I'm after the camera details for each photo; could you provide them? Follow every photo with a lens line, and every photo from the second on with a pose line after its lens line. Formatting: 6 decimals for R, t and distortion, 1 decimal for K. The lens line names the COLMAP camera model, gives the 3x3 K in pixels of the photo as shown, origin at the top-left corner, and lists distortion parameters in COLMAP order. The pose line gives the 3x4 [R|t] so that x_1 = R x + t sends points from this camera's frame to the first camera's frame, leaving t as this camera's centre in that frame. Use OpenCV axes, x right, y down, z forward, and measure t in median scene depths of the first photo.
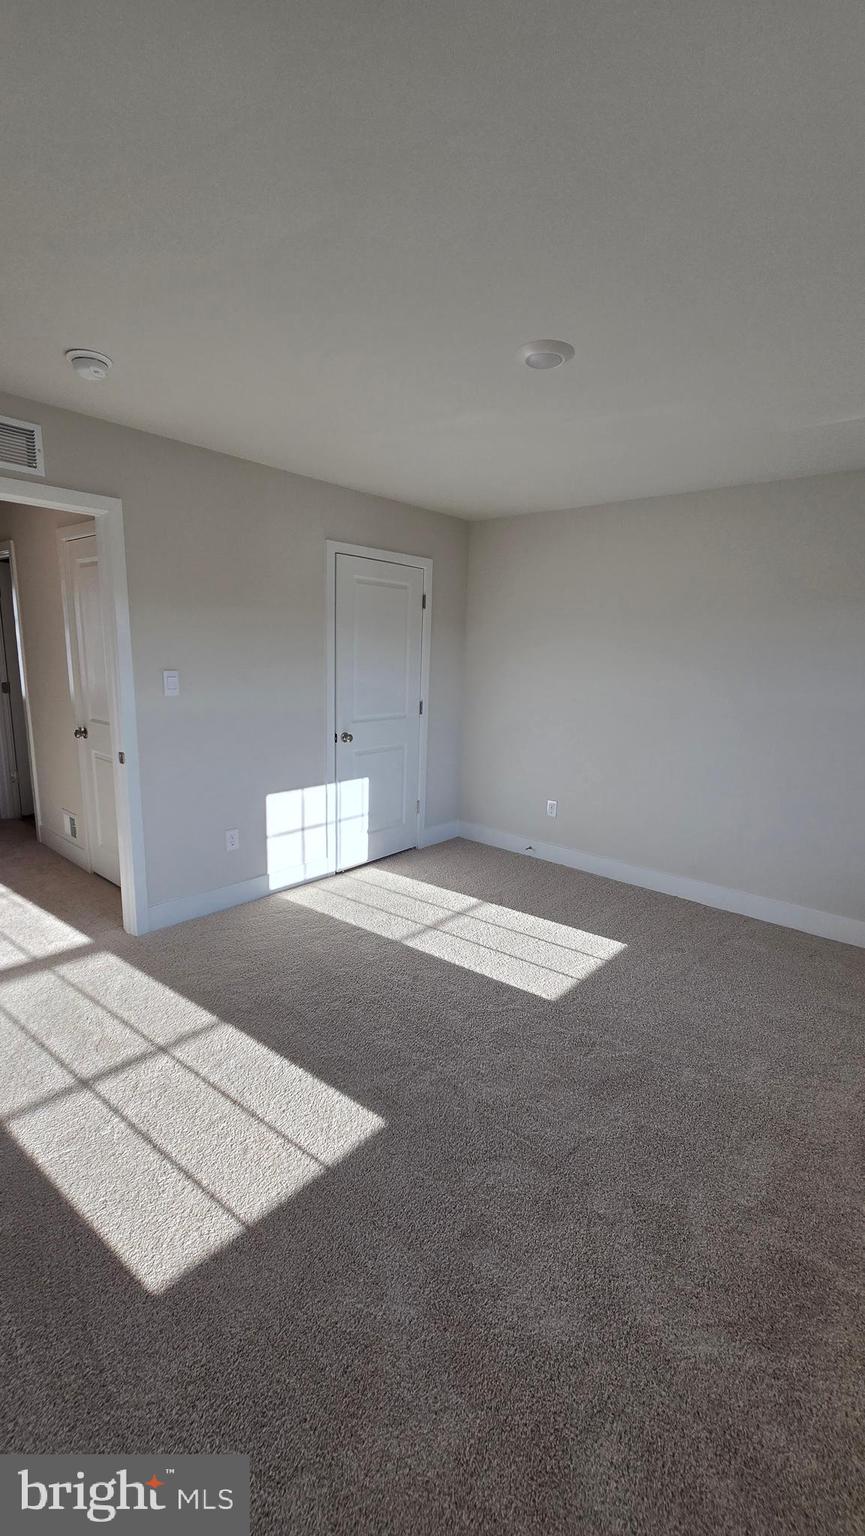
lens RADIAL K [[615.4, 0, 422.2], [0, 615.4, 768.1], [0, 0, 1]] dist [0.001018, -0.004344]
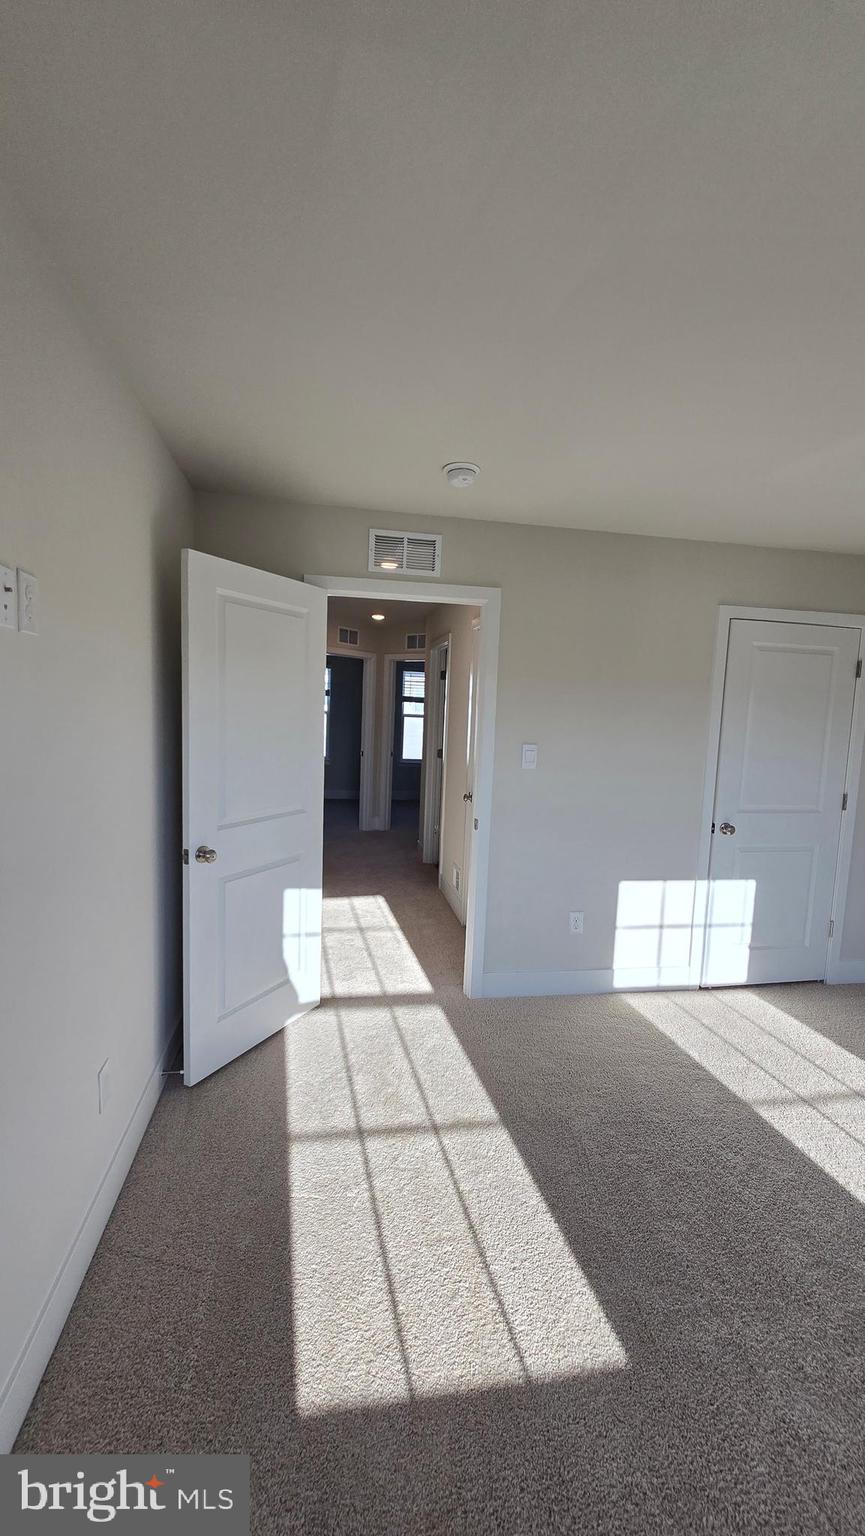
lens RADIAL K [[615.4, 0, 422.2], [0, 615.4, 768.1], [0, 0, 1]] dist [0.001018, -0.004344]
pose [[0.789496, 0.056583, -0.611141, 0.077780], [-0.129010, 0.988795, -0.075111, -0.019291], [0.600043, 0.138143, 0.787950, 0.090329]]
